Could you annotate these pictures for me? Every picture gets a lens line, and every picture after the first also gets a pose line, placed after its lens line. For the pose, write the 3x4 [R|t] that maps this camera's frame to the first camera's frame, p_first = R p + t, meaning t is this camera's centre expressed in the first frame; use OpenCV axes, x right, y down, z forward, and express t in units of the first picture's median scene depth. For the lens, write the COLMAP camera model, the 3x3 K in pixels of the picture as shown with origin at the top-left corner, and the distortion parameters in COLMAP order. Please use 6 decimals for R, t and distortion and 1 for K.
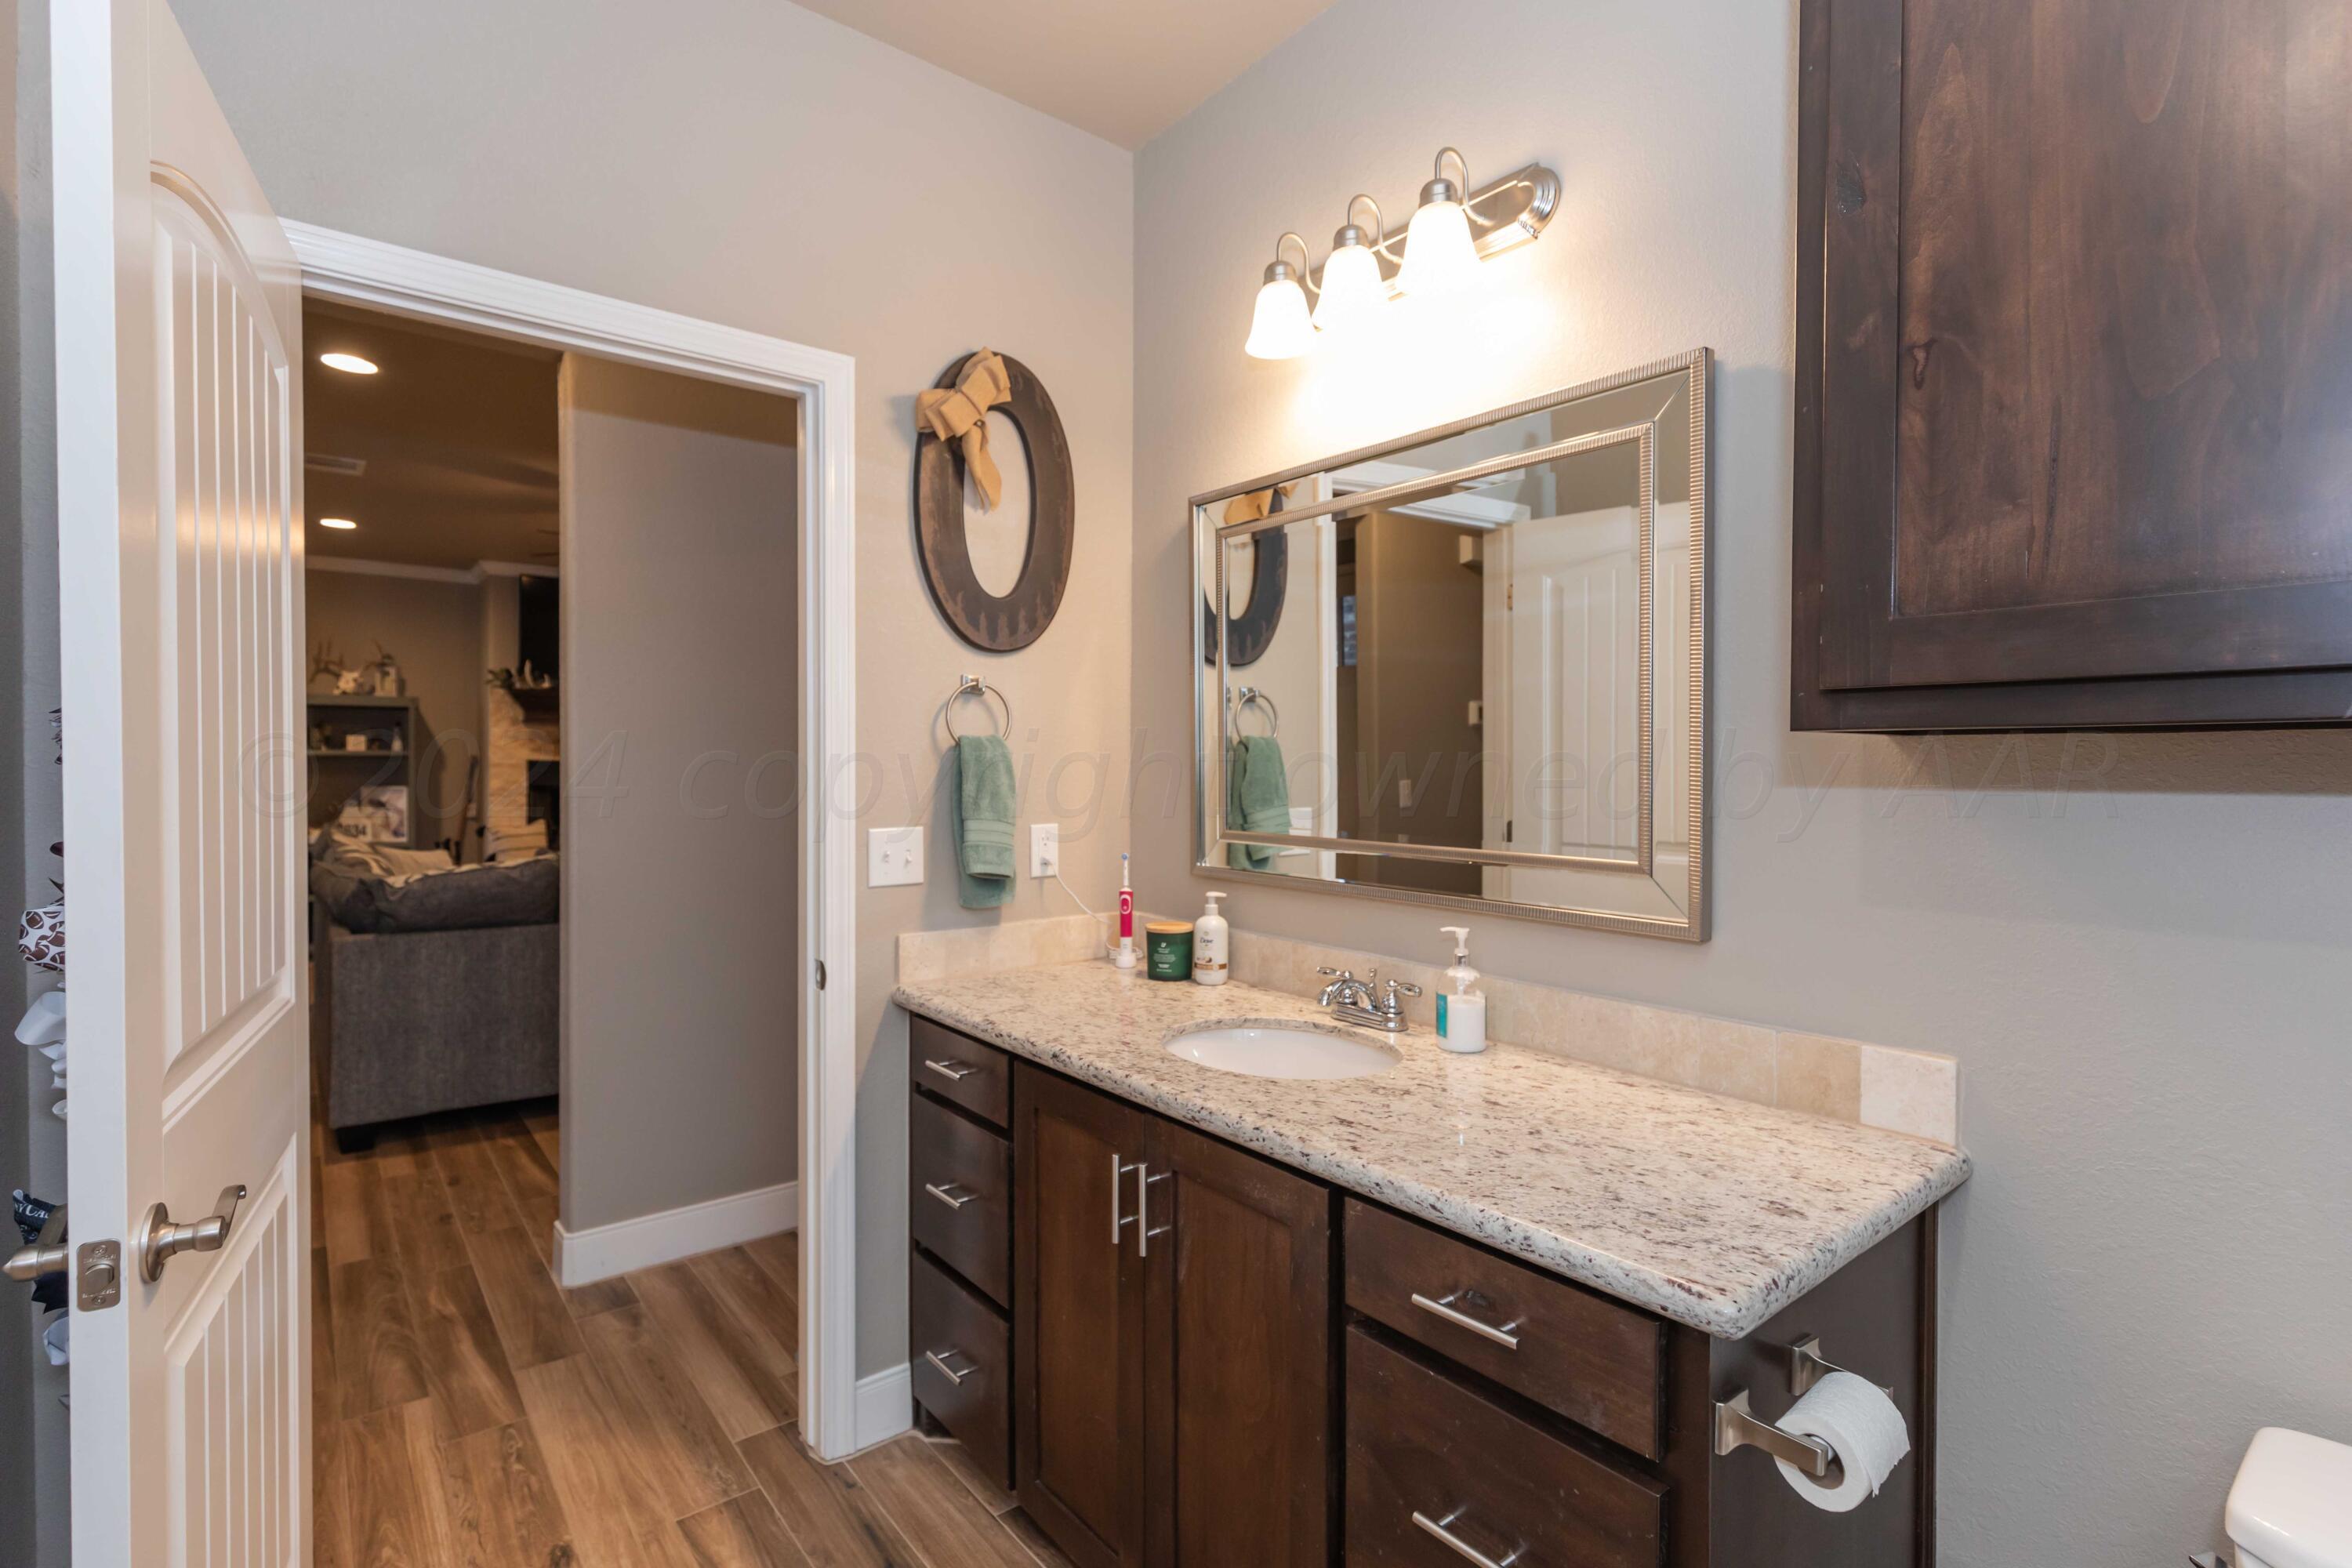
lens RADIAL K [[1092.5, 0, 1176.0], [0, 1092.5, 784.0], [0, 0, 1]] dist [-0.001344, -0.001058]
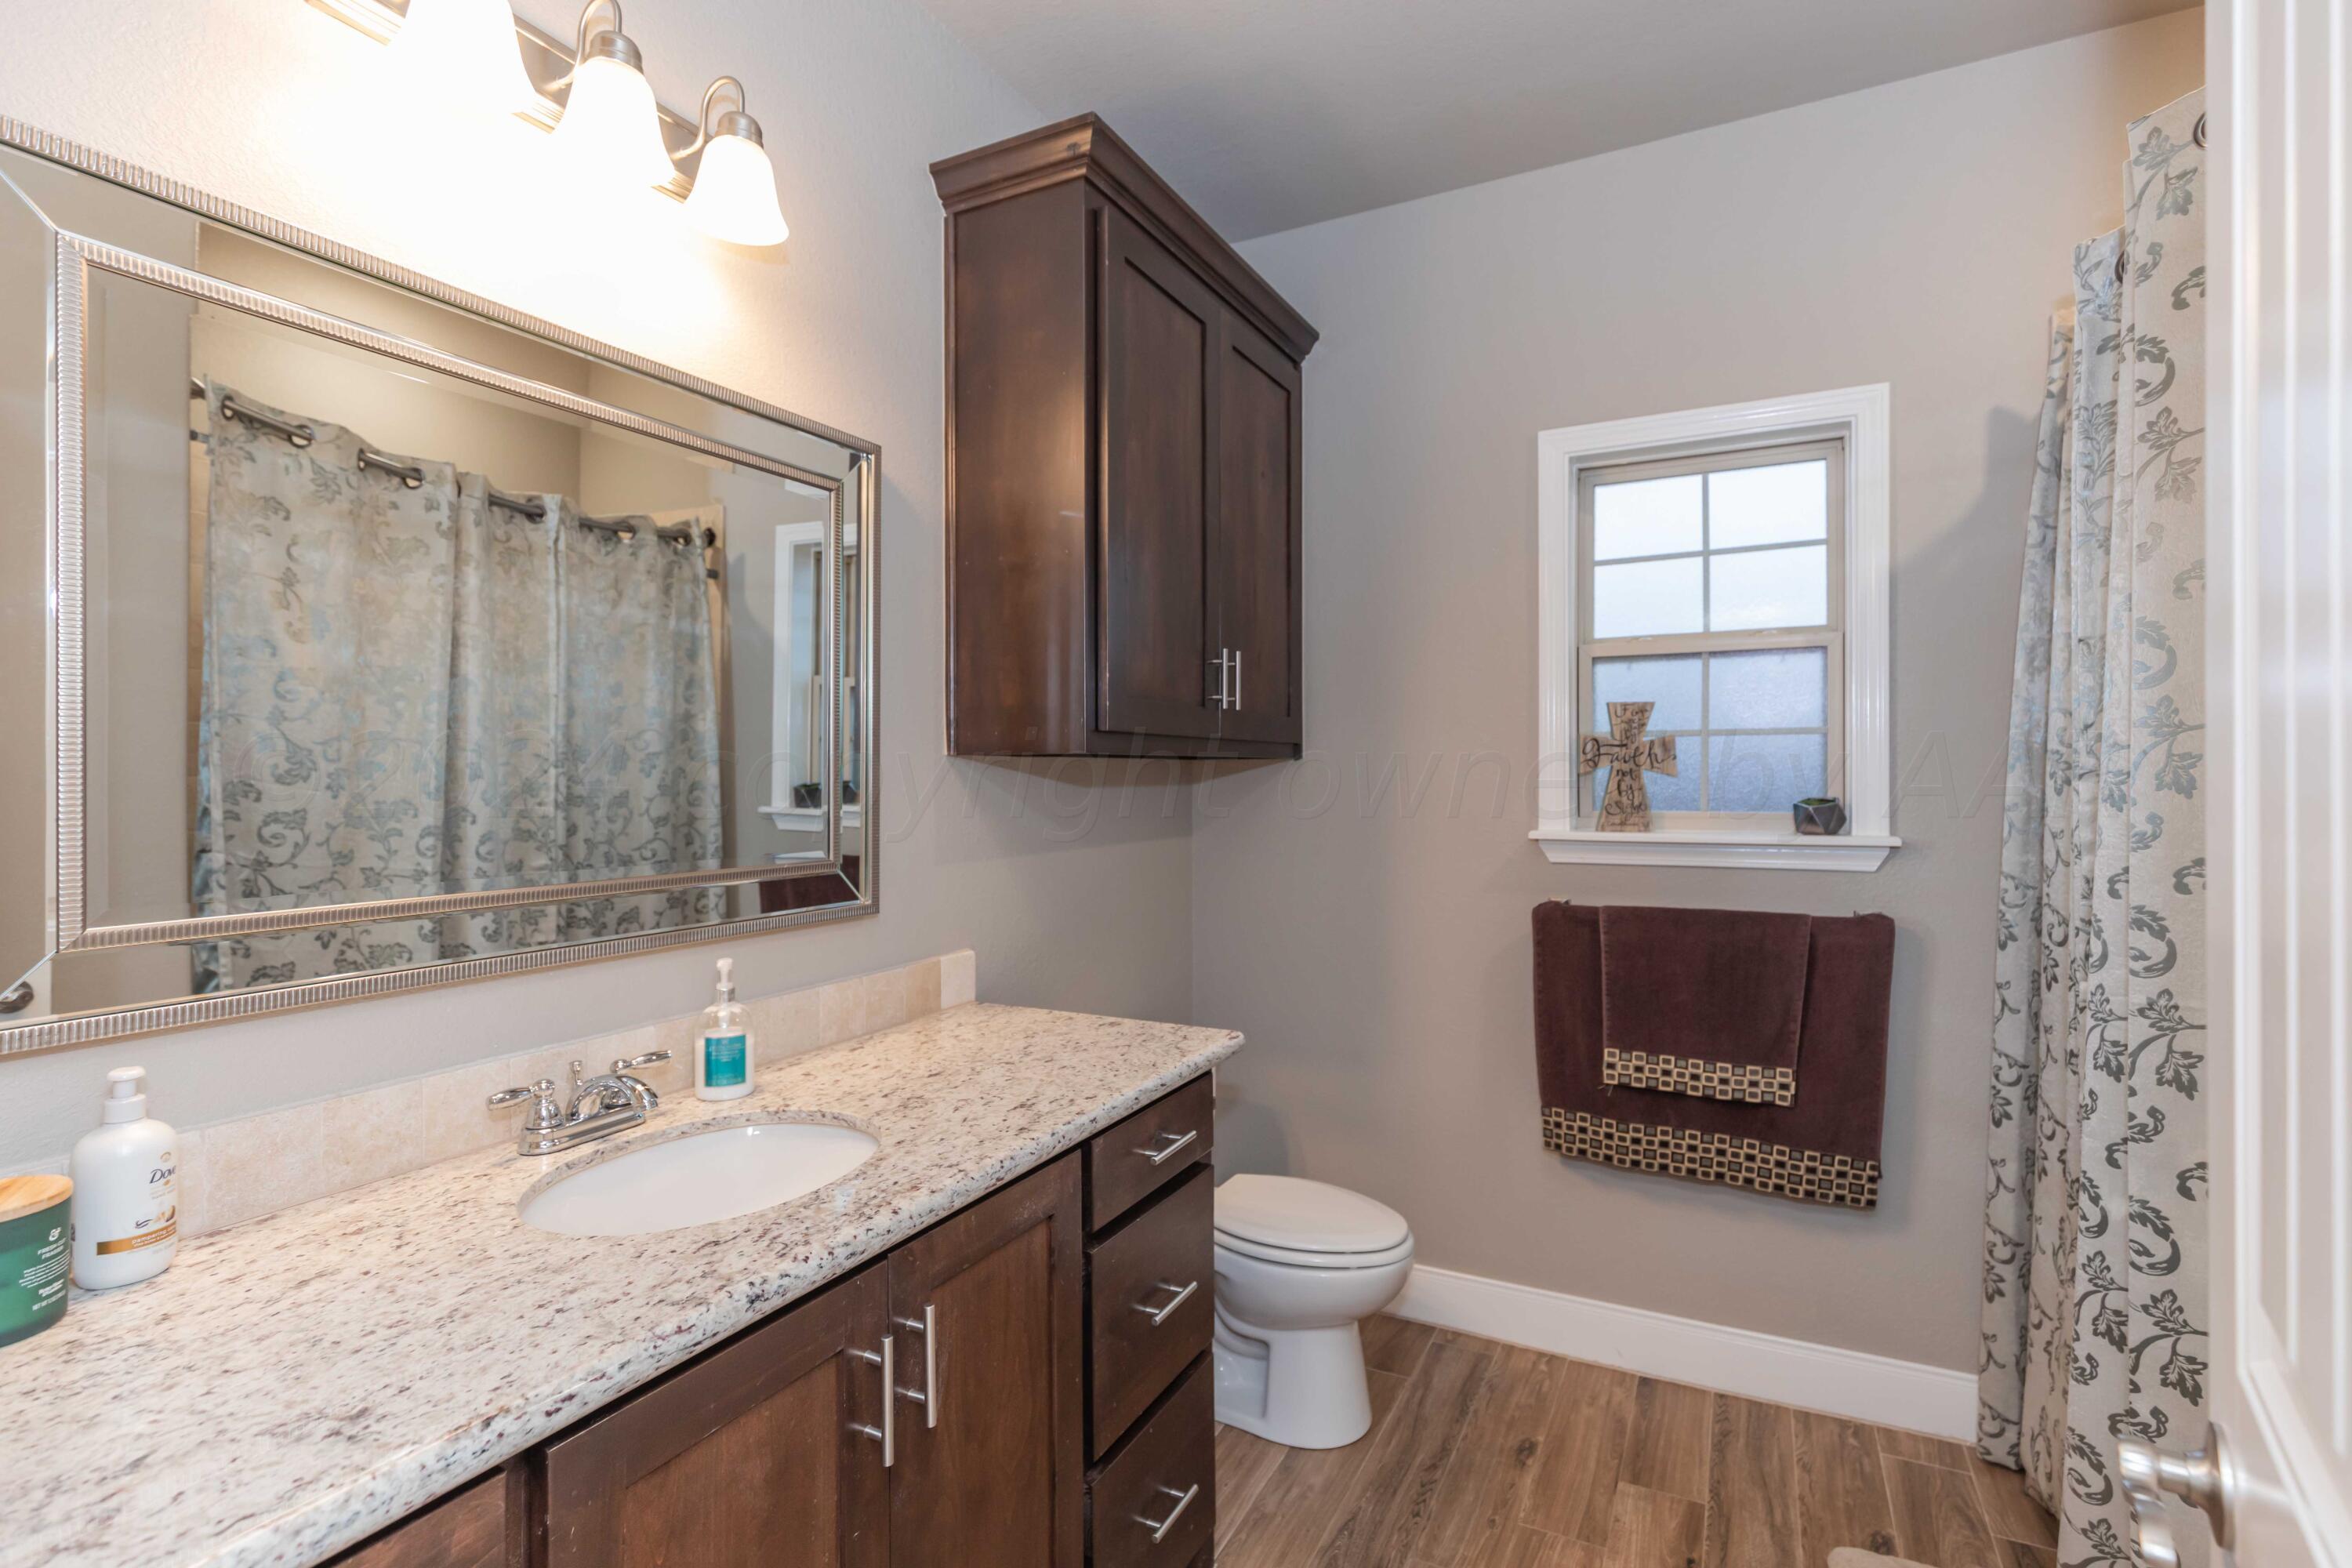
lens RADIAL K [[1092.5, 0, 1176.0], [0, 1092.5, 784.0], [0, 0, 1]] dist [-0.001344, -0.001058]
pose [[-0.397859, -0.006642, 0.917423, -0.824676], [0.026321, 0.999480, 0.018650, -0.021929], [-0.917069, 0.031567, -0.397477, 1.186444]]
